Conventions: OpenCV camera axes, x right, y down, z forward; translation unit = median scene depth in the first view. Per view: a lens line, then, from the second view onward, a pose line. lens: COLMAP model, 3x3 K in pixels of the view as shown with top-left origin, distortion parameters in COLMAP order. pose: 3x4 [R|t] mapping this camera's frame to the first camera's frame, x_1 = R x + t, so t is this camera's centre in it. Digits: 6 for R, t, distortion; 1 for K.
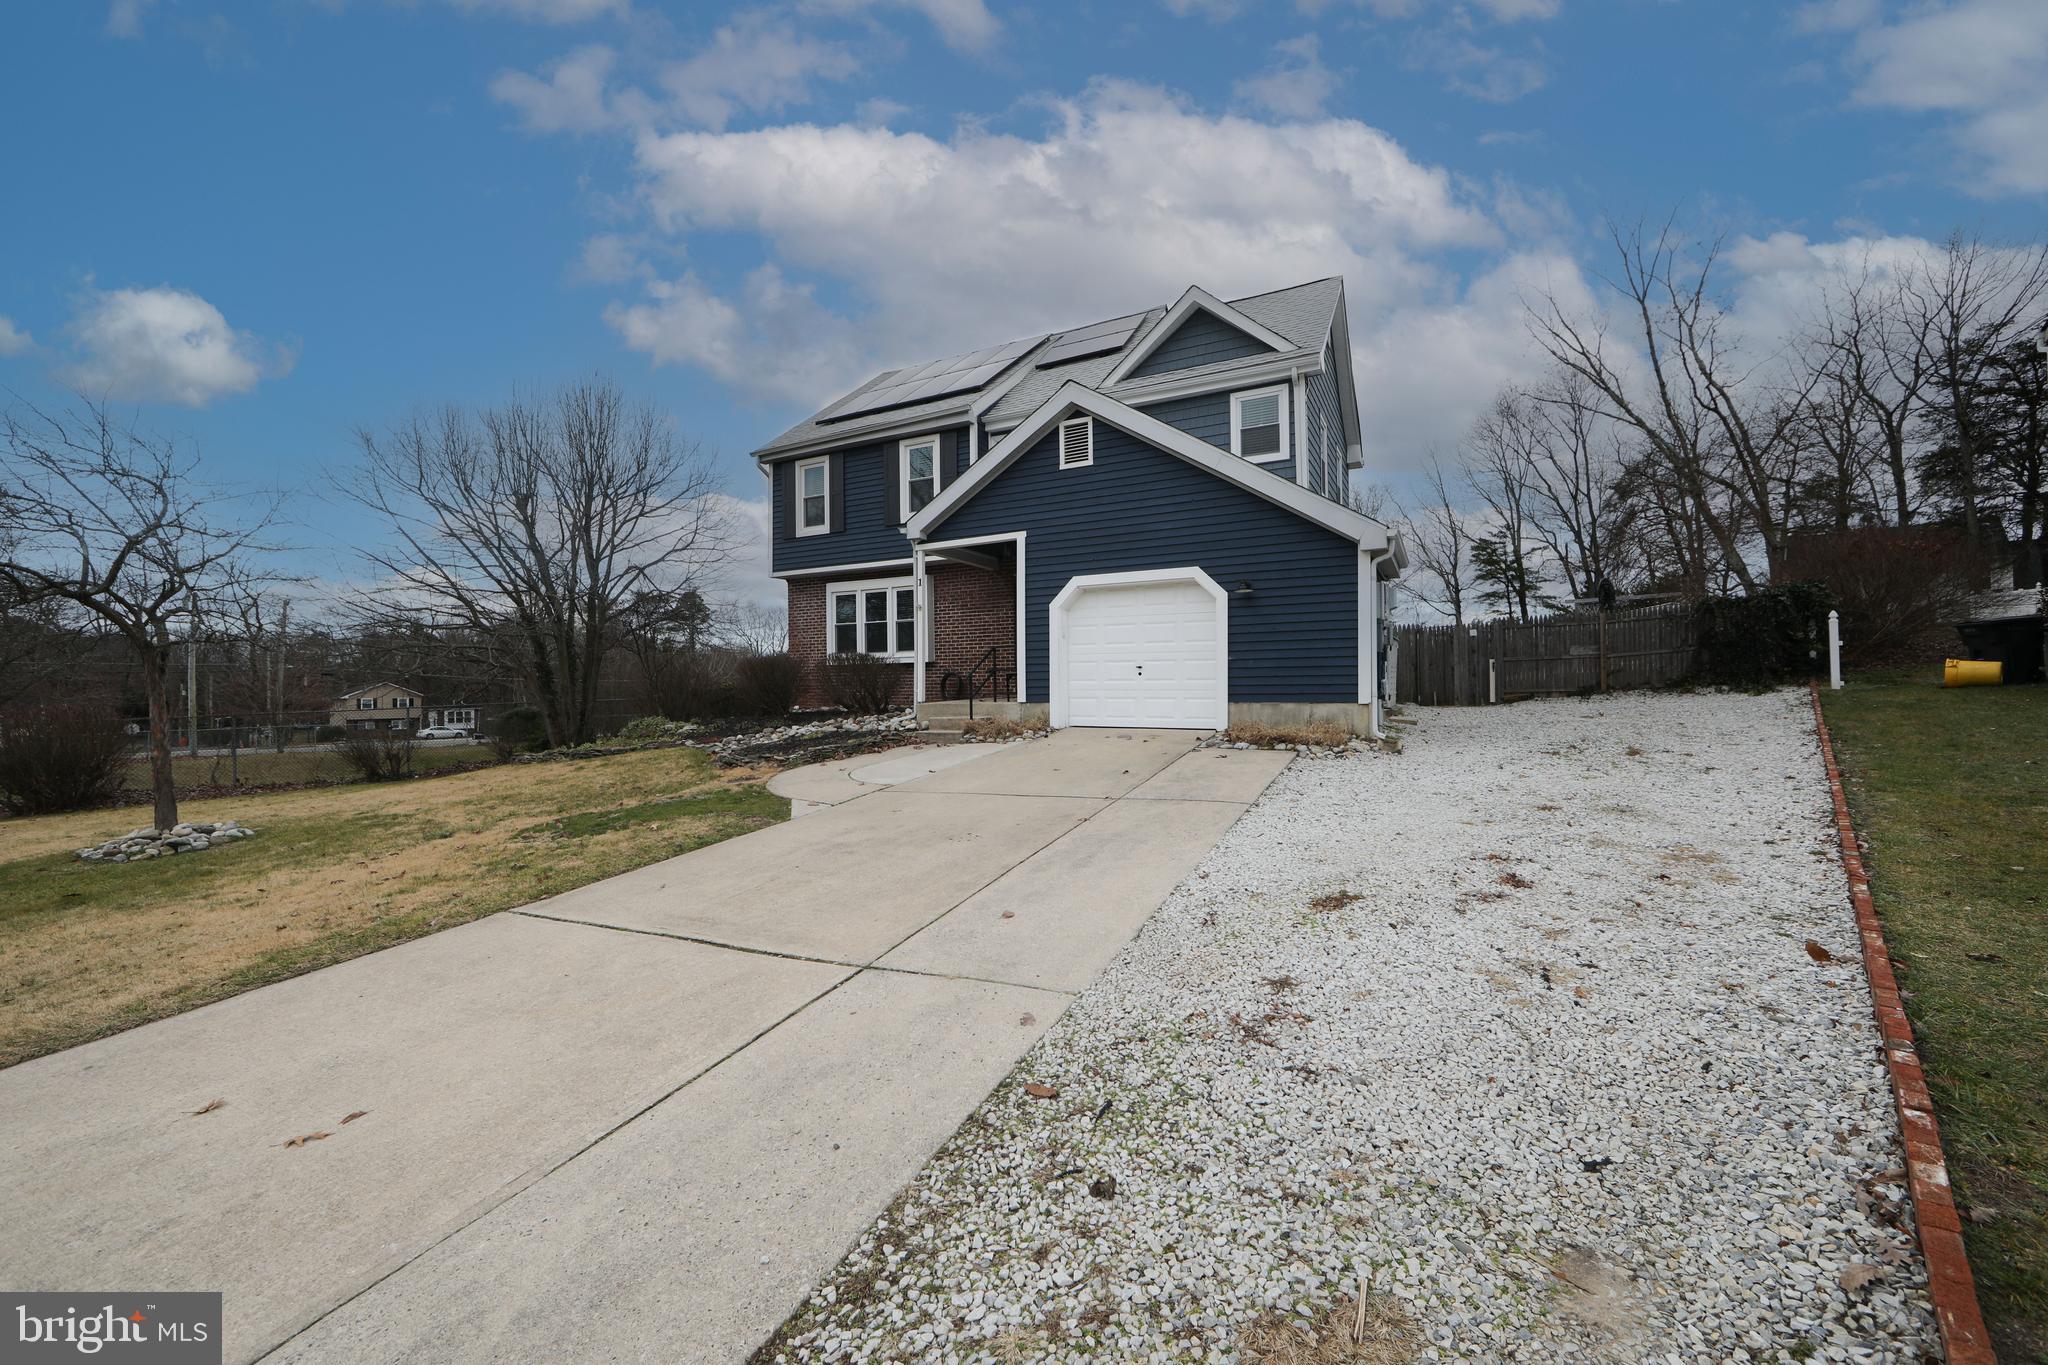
lens RADIAL K [[799.0, 0, 1041.2], [0, 799.0, 678.8], [0, 0, 1]] dist [-0.008838, 0.000467]
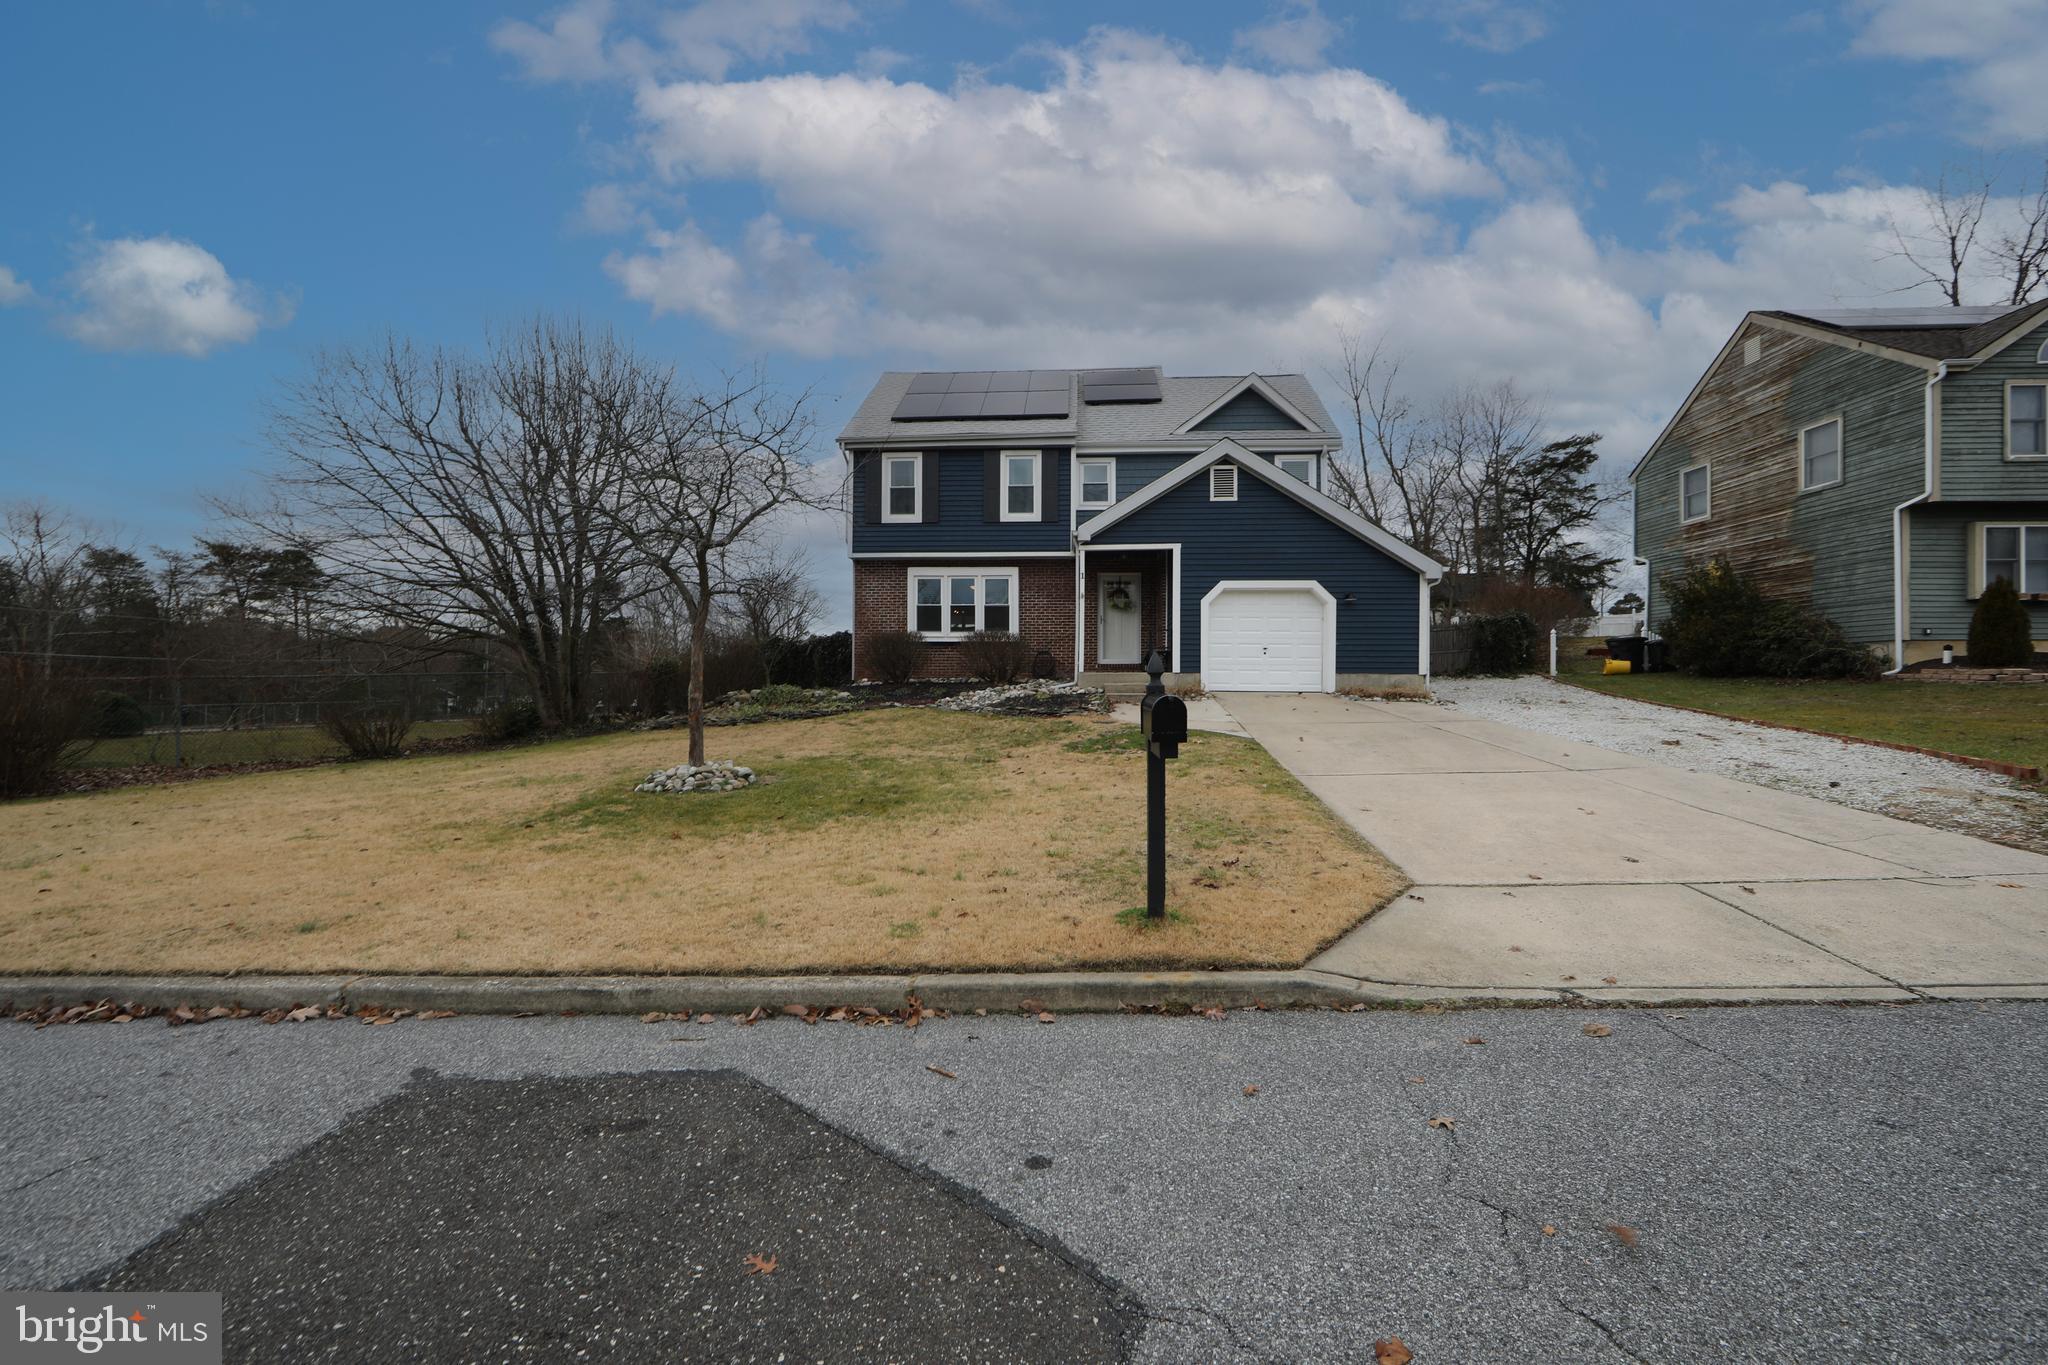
lens RADIAL K [[799.0, 0, 1040.0], [0, 799.0, 681.2], [0, 0, 1]] dist [-0.008838, 0.000467]
pose [[0.912749, 0.015155, 0.408240, -0.689852], [-0.017969, 0.999834, 0.003060, 0.039013], [-0.408126, -0.010129, 0.912869, -0.103986]]
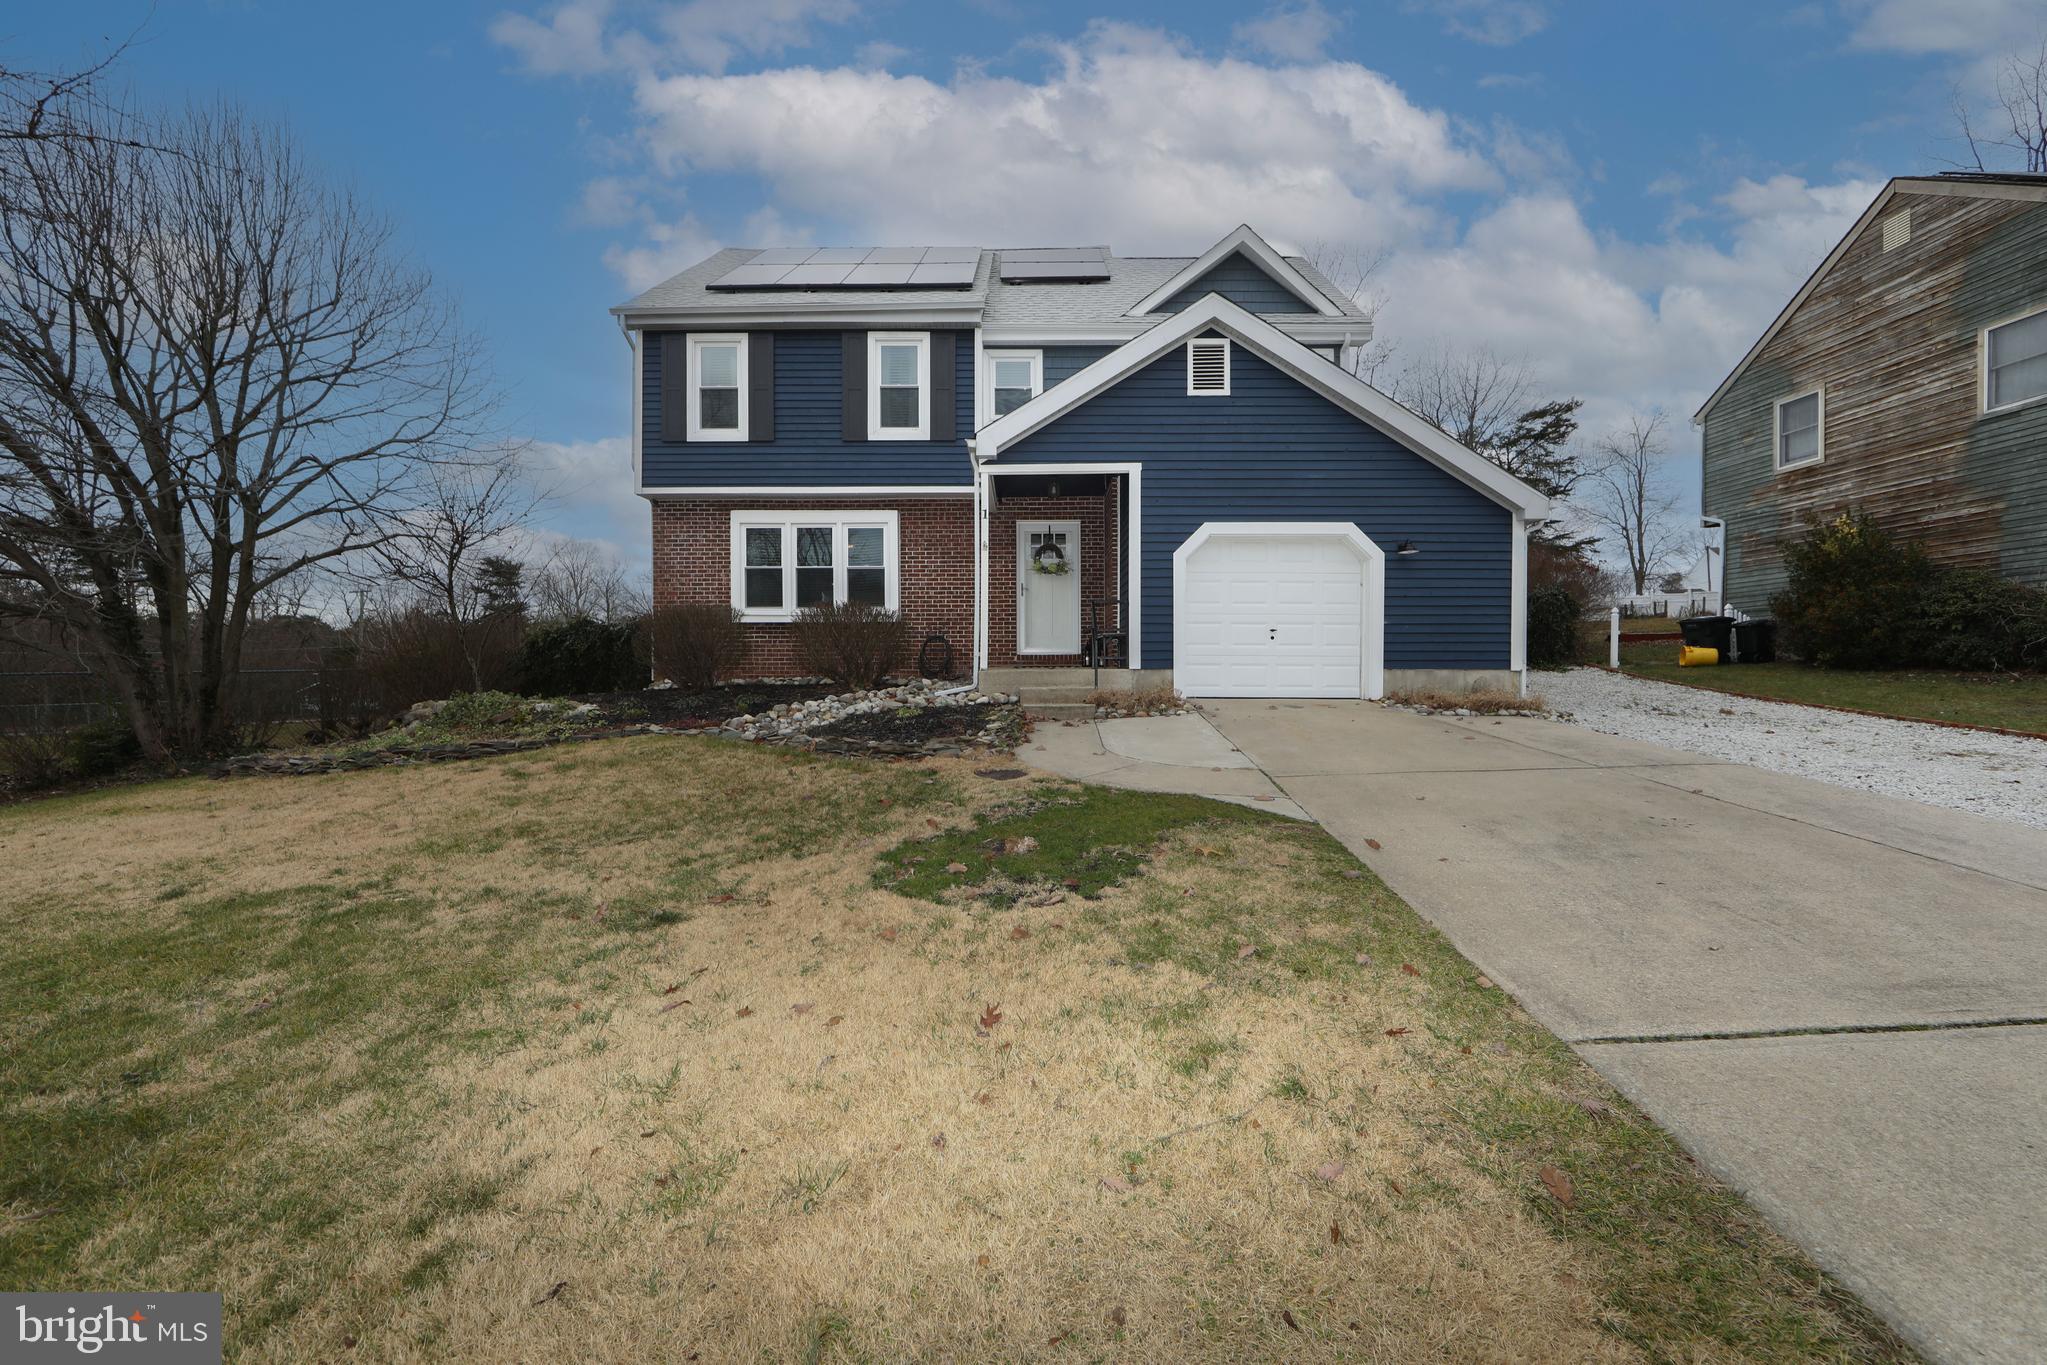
lens RADIAL K [[798.6, 0, 1029.6], [0, 798.6, 682.1], [0, 0, 1]] dist [-0.008838, 0.000467]
pose [[0.889333, 0.004162, 0.457241, -0.450181], [-0.013558, 0.999759, 0.017269, 0.027158], [-0.457059, -0.021557, 0.889175, 0.276876]]
